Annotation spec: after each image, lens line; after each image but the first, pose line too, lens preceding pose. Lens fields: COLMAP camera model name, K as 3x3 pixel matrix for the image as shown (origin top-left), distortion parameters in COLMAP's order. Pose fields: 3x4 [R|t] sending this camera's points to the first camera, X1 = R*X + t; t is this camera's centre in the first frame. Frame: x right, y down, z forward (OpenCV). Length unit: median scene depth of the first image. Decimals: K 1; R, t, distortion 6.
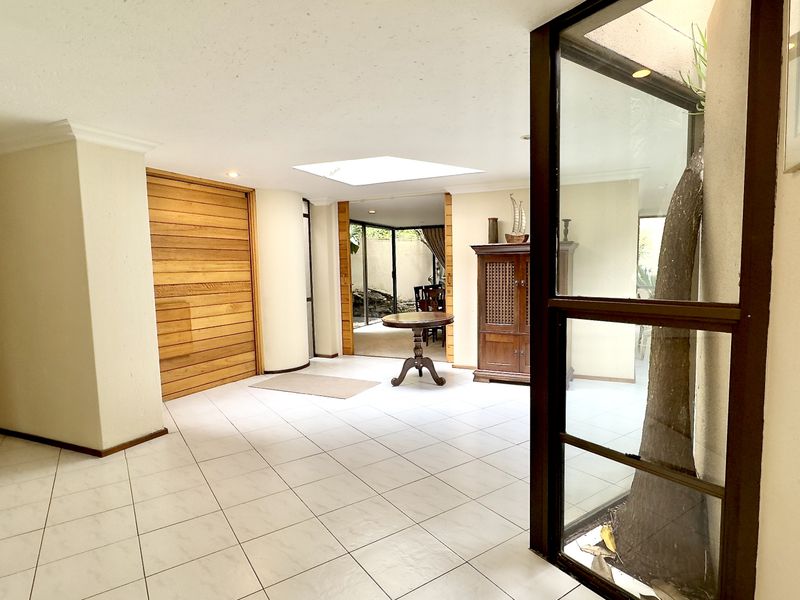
lens RADIAL K [[412.7, 0, 400.0], [0, 412.7, 300.0], [0, 0, 1]] dist [-0.026116, -0.000255]
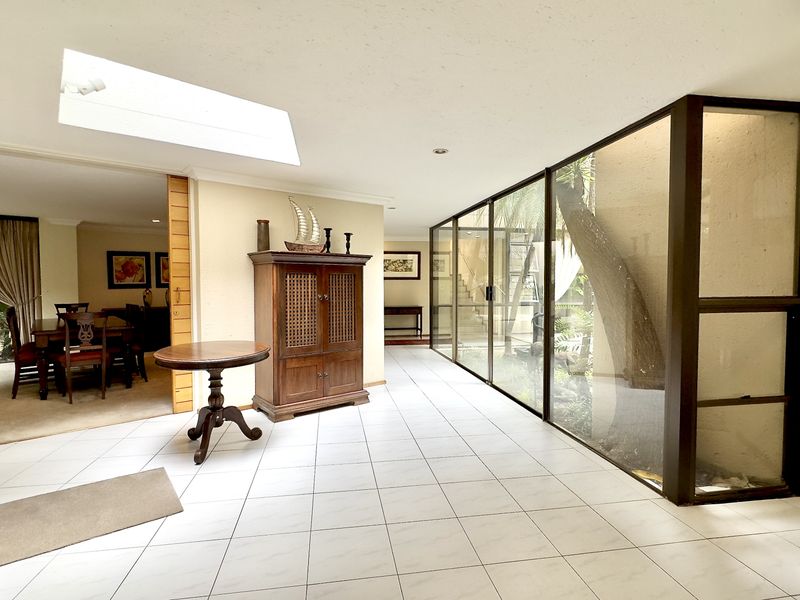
lens RADIAL K [[412.7, 0, 400.0], [0, 412.7, 300.0], [0, 0, 1]] dist [-0.026116, -0.000255]
pose [[0.482259, -0.024858, 0.875676, -0.406050], [0.064924, 0.997863, -0.007429, -0.016622], [-0.873620, 0.060435, 0.482842, 0.404212]]
